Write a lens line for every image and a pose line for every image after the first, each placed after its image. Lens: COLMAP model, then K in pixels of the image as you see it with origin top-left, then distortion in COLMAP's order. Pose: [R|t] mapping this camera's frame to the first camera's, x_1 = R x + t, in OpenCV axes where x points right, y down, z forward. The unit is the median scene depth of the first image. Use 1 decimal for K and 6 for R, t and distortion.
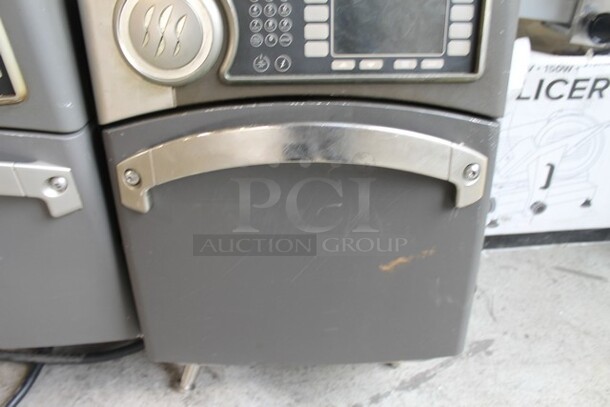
lens RADIAL K [[495.4, 0, 303.8], [0, 495.4, 200.3], [0, 0, 1]] dist [-0.155323, 0.113882]
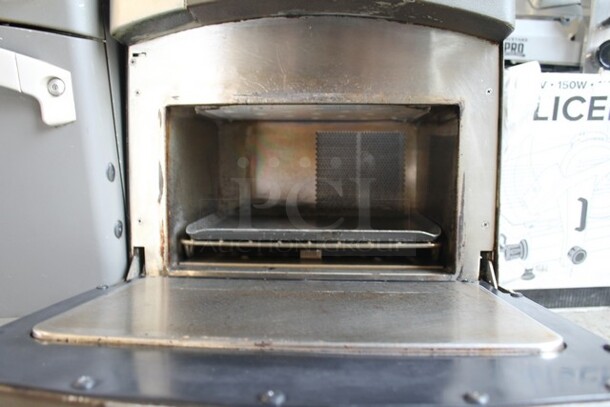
lens RADIAL K [[495.4, 0, 301.9], [0, 495.4, 202.9], [0, 0, 1]] dist [-0.155323, 0.113882]
pose [[0.997776, 0.012487, -0.065476, 0.053491], [-0.035479, 0.931078, -0.363092, 0.475088], [0.056429, 0.364607, 0.929450, 0.187603]]
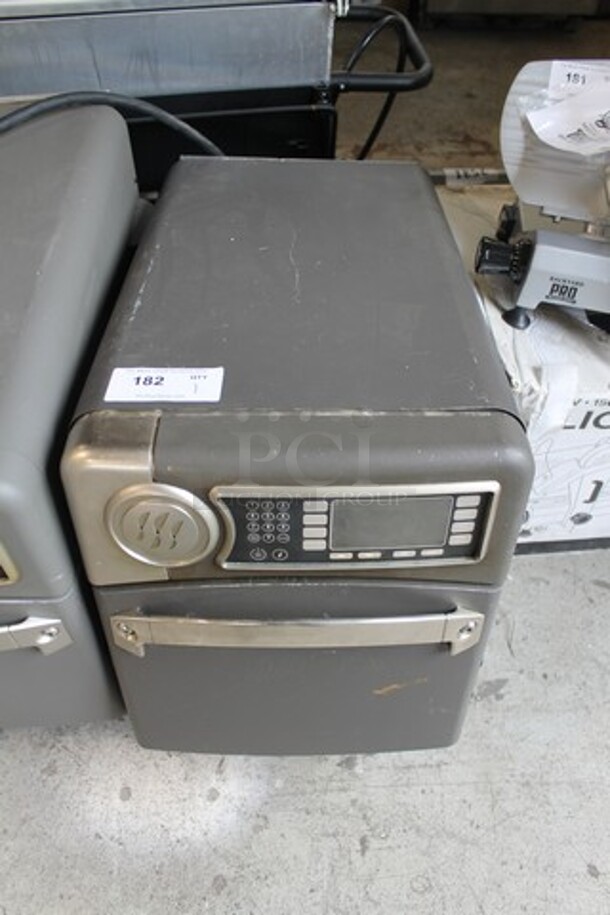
lens RADIAL K [[743.1, 0, 301.4], [0, 743.1, 462.2], [0, 0, 1]] dist [-0.155323, 0.113882]
pose [[0.999840, 0.012354, 0.012954, -0.017603], [-0.015167, 0.969047, 0.246411, -0.675981], [-0.009509, -0.246568, 0.969079, -0.327423]]
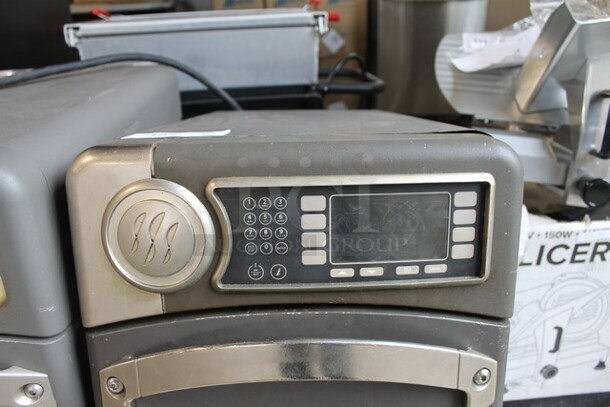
lens RADIAL K [[495.4, 0, 301.7], [0, 495.4, 208.5], [0, 0, 1]] dist [-0.155323, 0.113882]
pose [[0.999970, -0.006095, 0.004821, -0.001708], [0.007063, 0.971508, -0.236900, -0.140296], [-0.003240, 0.236927, 0.971522, 0.035179]]
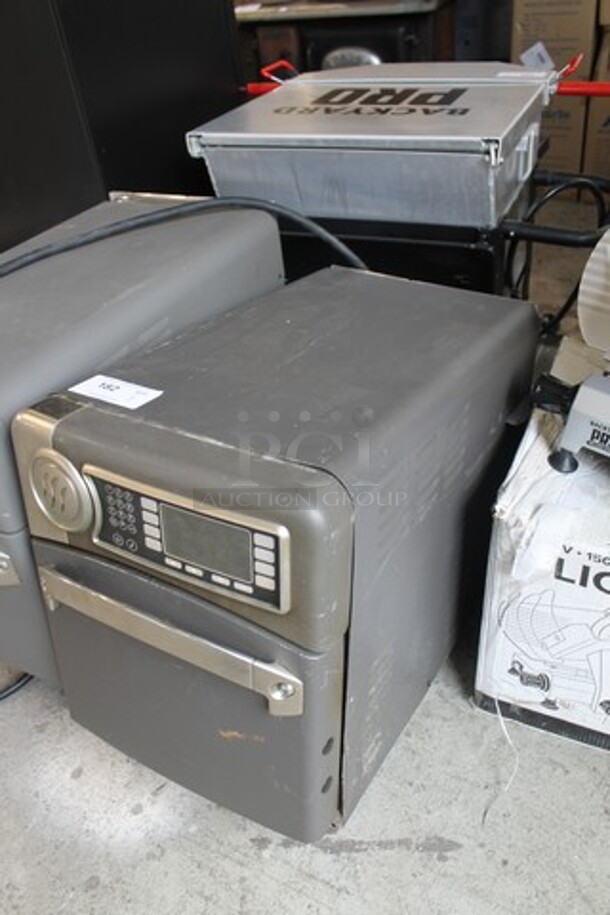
lens RADIAL K [[743.1, 0, 318.5], [0, 743.1, 461.1], [0, 0, 1]] dist [-0.155323, 0.113882]
pose [[0.867483, 0.258423, -0.425077, 0.829931], [-0.241673, 0.965799, 0.093954, -0.601434], [0.434819, 0.021226, 0.900268, -0.296921]]
